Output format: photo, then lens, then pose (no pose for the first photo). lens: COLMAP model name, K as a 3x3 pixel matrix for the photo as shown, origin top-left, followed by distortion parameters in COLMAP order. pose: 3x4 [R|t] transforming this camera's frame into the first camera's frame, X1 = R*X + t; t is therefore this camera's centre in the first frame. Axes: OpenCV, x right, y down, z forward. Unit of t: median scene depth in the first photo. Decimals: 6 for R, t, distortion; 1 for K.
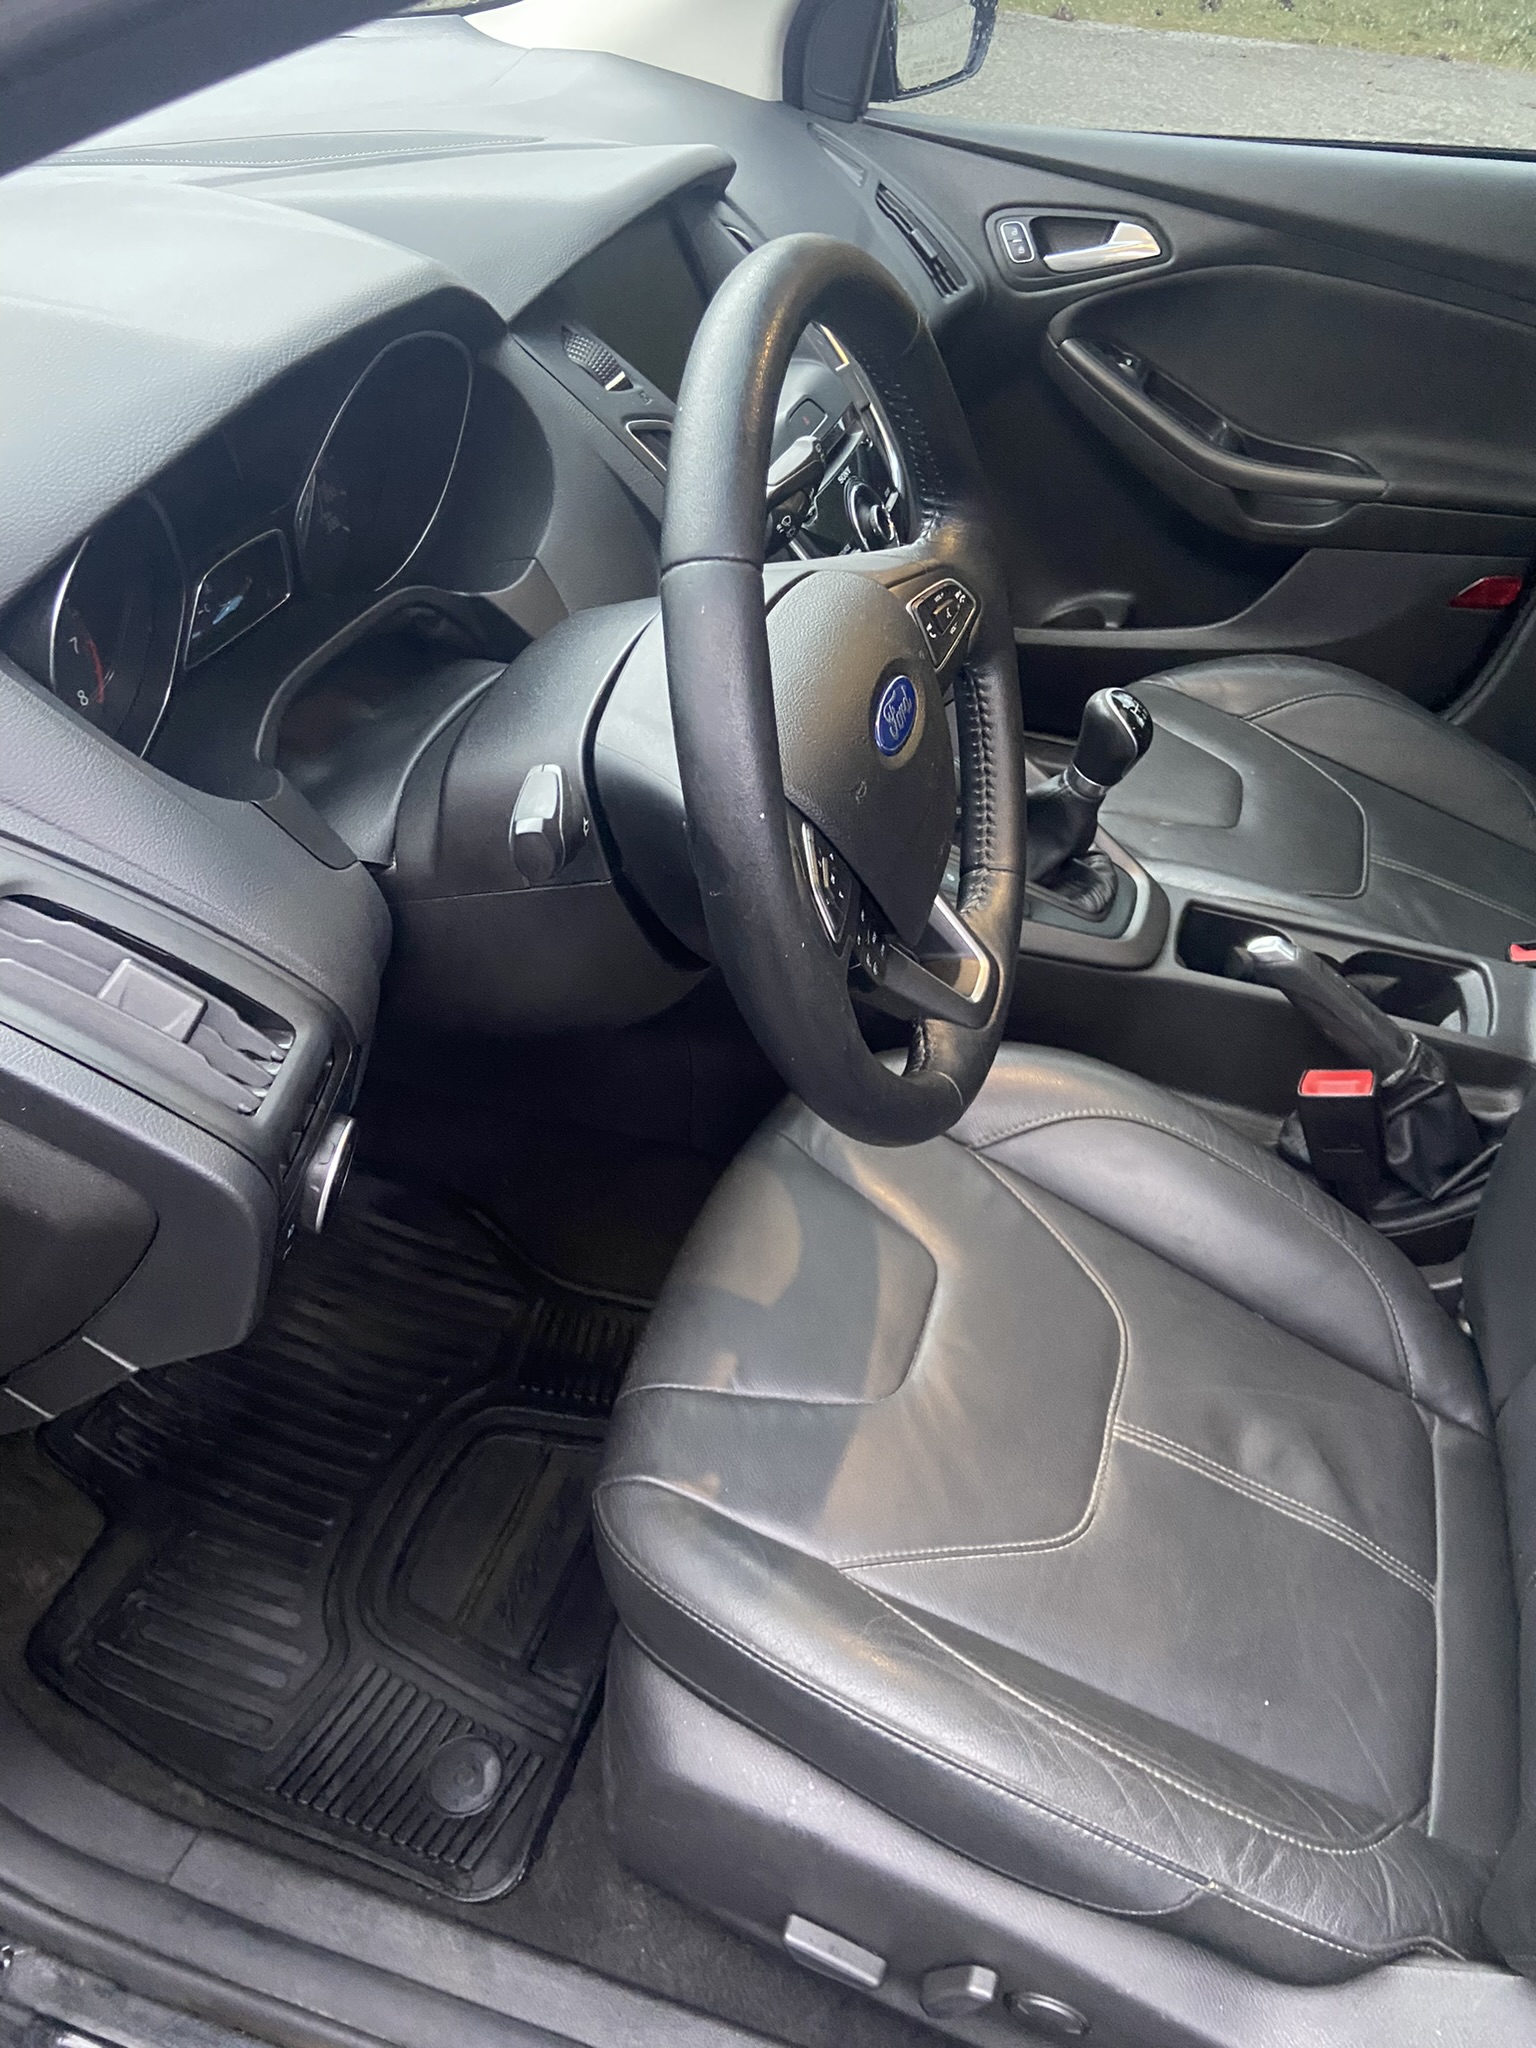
lens RADIAL K [[1543.9, 0, 795.2], [0, 1543.9, 1030.4], [0, 0, 1]] dist [0.116299, -0.143466]
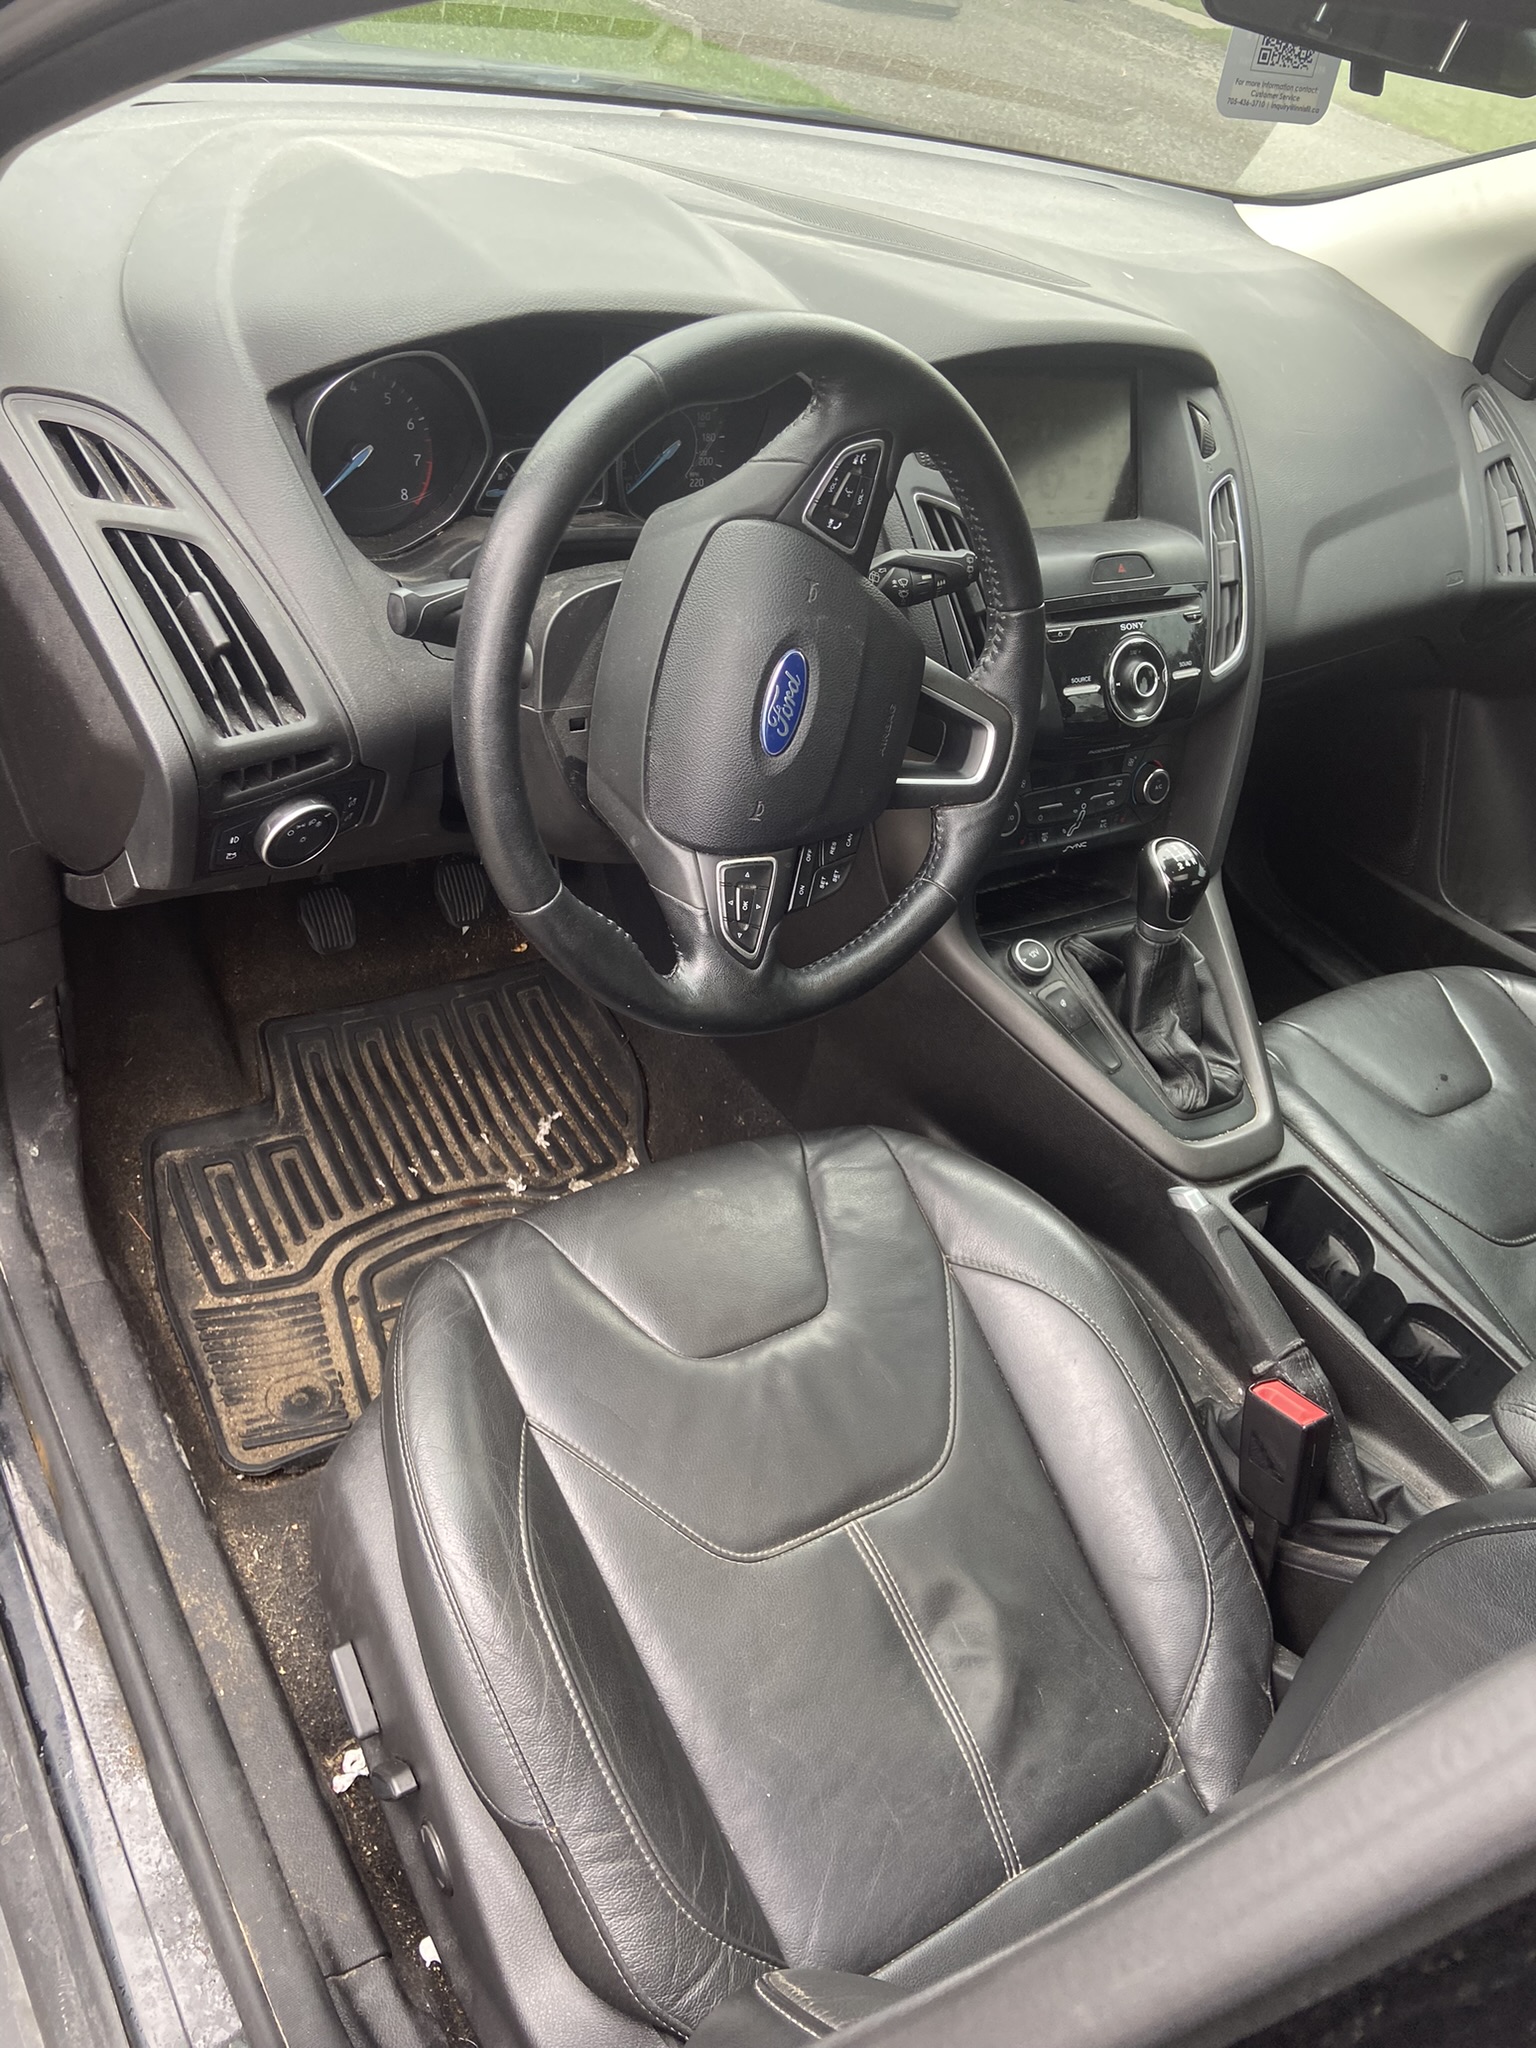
lens RADIAL K [[1550.5, 0, 774.3], [0, 1550.5, 1010.4], [0, 0, 1]] dist [0.125753, -0.166530]
pose [[0.763987, 0.488338, -0.421723, 0.477179], [-0.526312, 0.849744, 0.030511, -0.027241], [0.373256, 0.198648, 0.906211, -0.050112]]
